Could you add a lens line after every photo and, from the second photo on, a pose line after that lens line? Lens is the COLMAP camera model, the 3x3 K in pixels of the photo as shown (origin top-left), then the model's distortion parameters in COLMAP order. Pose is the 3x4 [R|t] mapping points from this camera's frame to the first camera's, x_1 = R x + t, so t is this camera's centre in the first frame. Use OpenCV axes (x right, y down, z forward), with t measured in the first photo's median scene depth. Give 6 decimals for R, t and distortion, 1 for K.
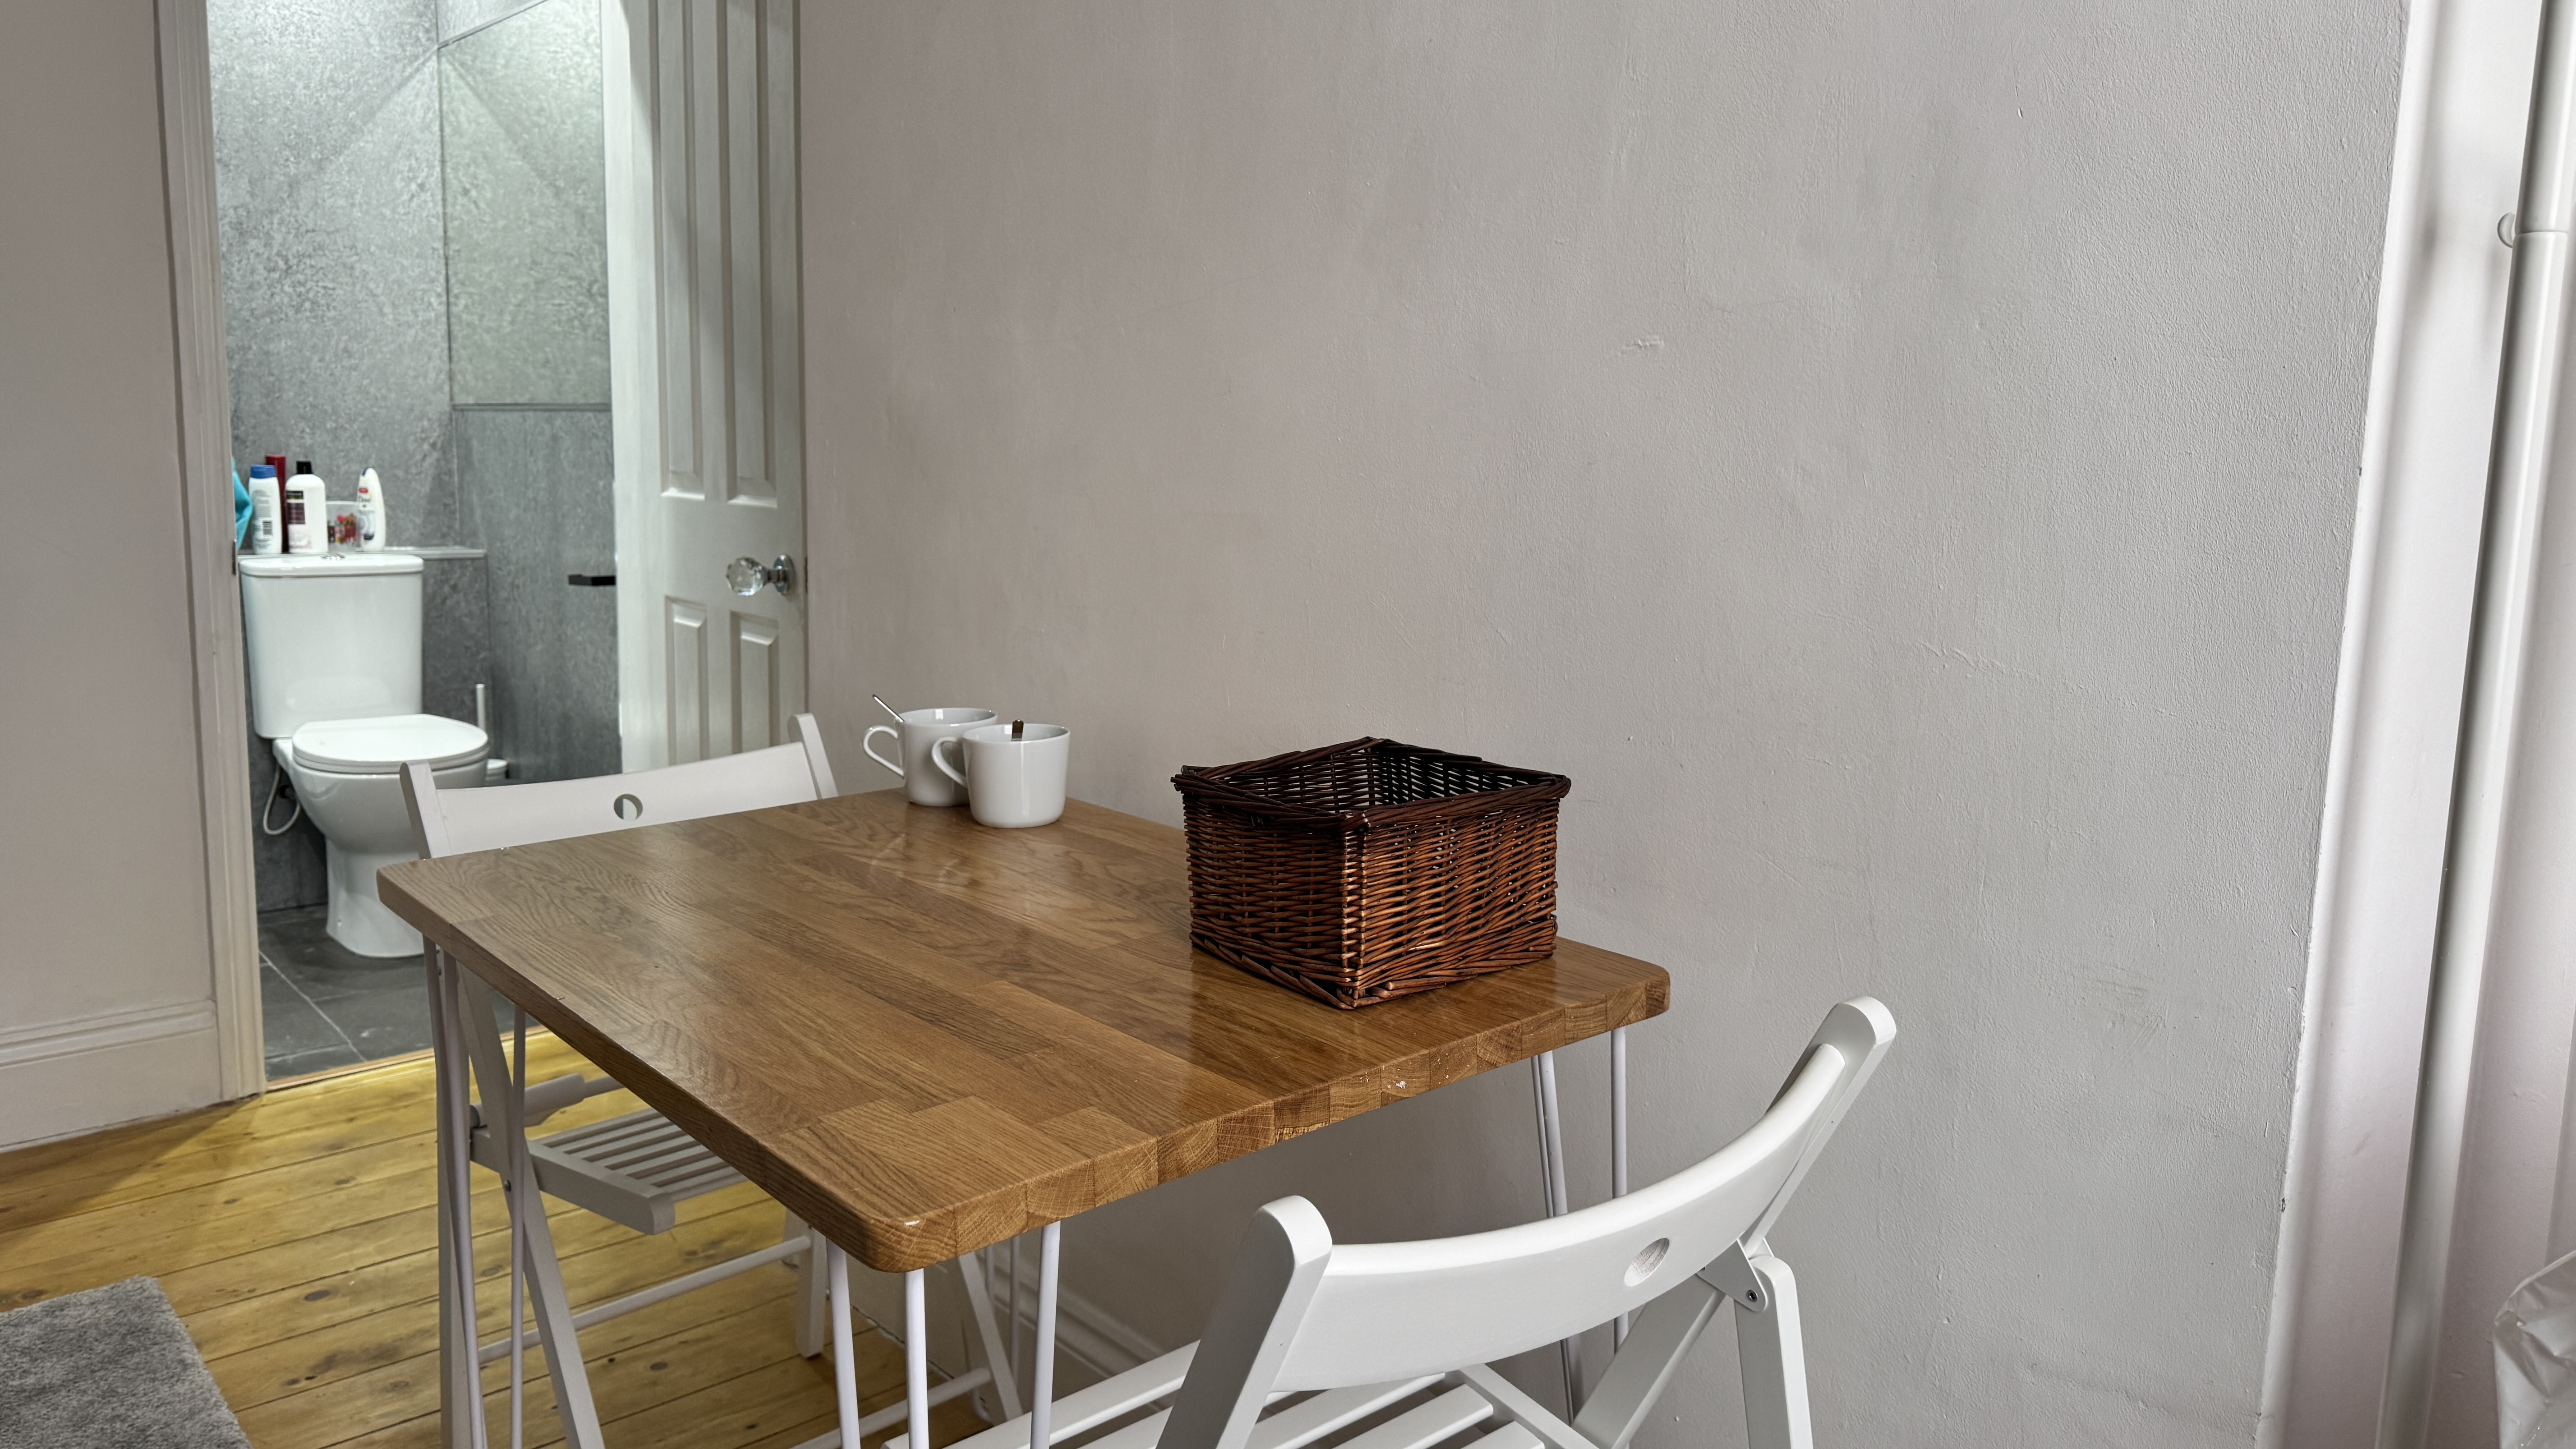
lens RADIAL K [[1782.0, 0, 1276.9], [0, 1782.0, 713.6], [0, 0, 1]] dist [0.037013, -0.071572]
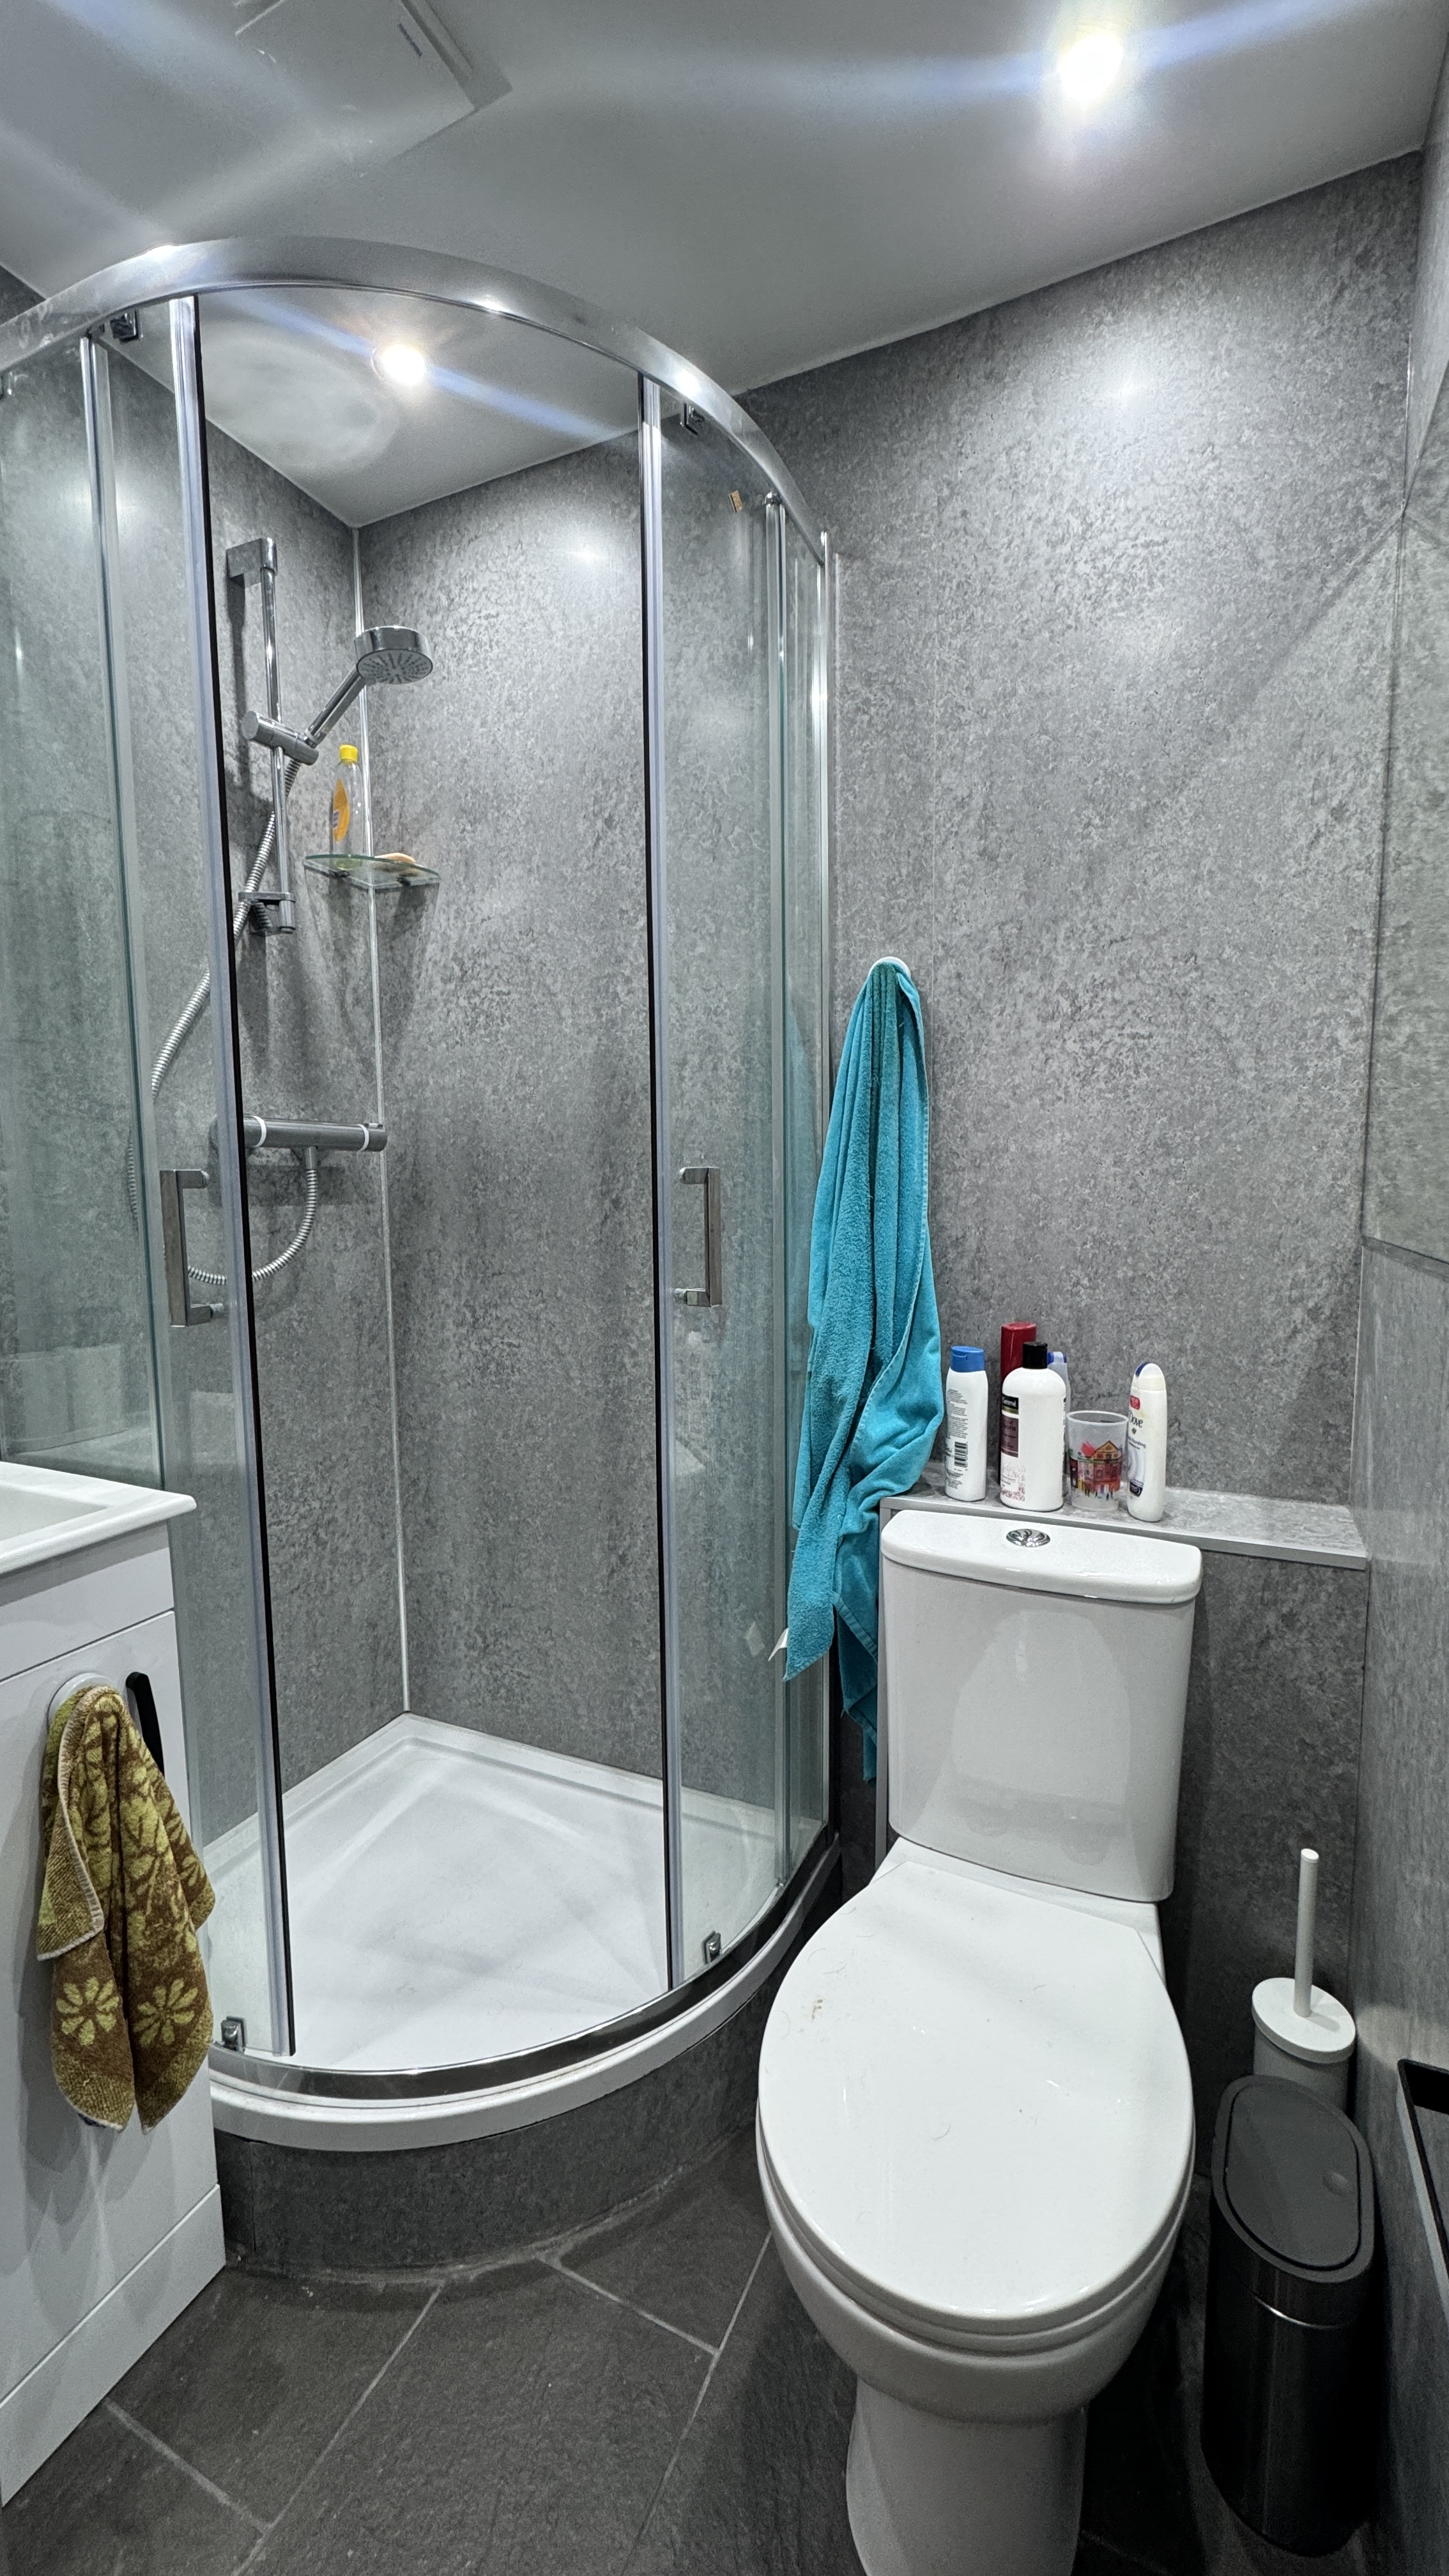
lens RADIAL K [[1027.5, 0, 710.5], [0, 1027.5, 1291.7], [0, 0, 1]] dist [-0.005932, -0.001511]
pose [[0.400623, 0.067786, -0.913732, -0.282835], [-0.121246, 0.992412, 0.020463, -0.148089], [0.908185, 0.102588, 0.405802, 0.755739]]
